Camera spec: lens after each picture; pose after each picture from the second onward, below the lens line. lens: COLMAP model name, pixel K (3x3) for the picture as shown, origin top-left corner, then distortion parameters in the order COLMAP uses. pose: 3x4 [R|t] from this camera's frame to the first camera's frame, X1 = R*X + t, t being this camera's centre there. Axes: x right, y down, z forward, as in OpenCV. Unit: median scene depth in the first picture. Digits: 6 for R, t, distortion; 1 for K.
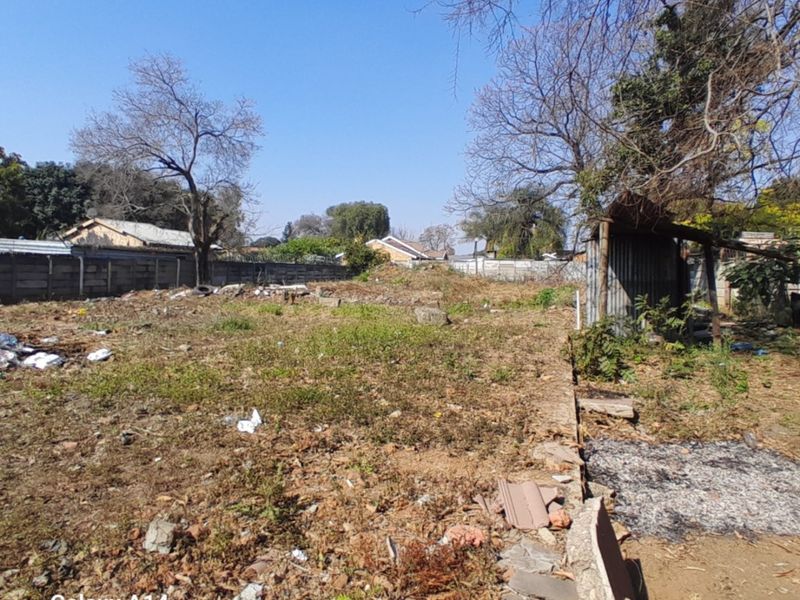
lens RADIAL K [[528.3, 0, 404.1], [0, 528.3, 303.1], [0, 0, 1]] dist [0.009292, -0.054048]
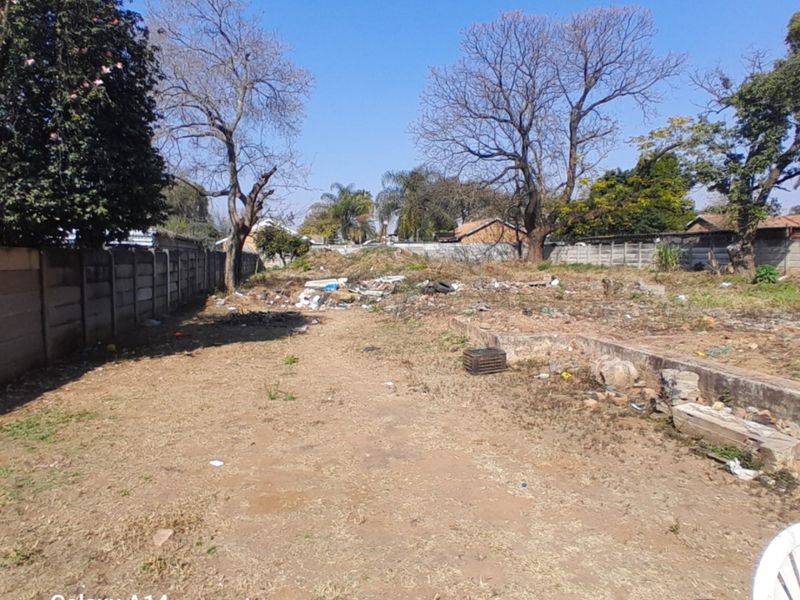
lens RADIAL K [[528.3, 0, 404.1], [0, 528.3, 303.1], [0, 0, 1]] dist [0.009292, -0.054048]
pose [[0.885449, -0.074489, 0.458728, -0.453346], [0.060429, 0.997145, 0.045276, -0.022107], [-0.460791, -0.012369, 0.887423, 0.182364]]
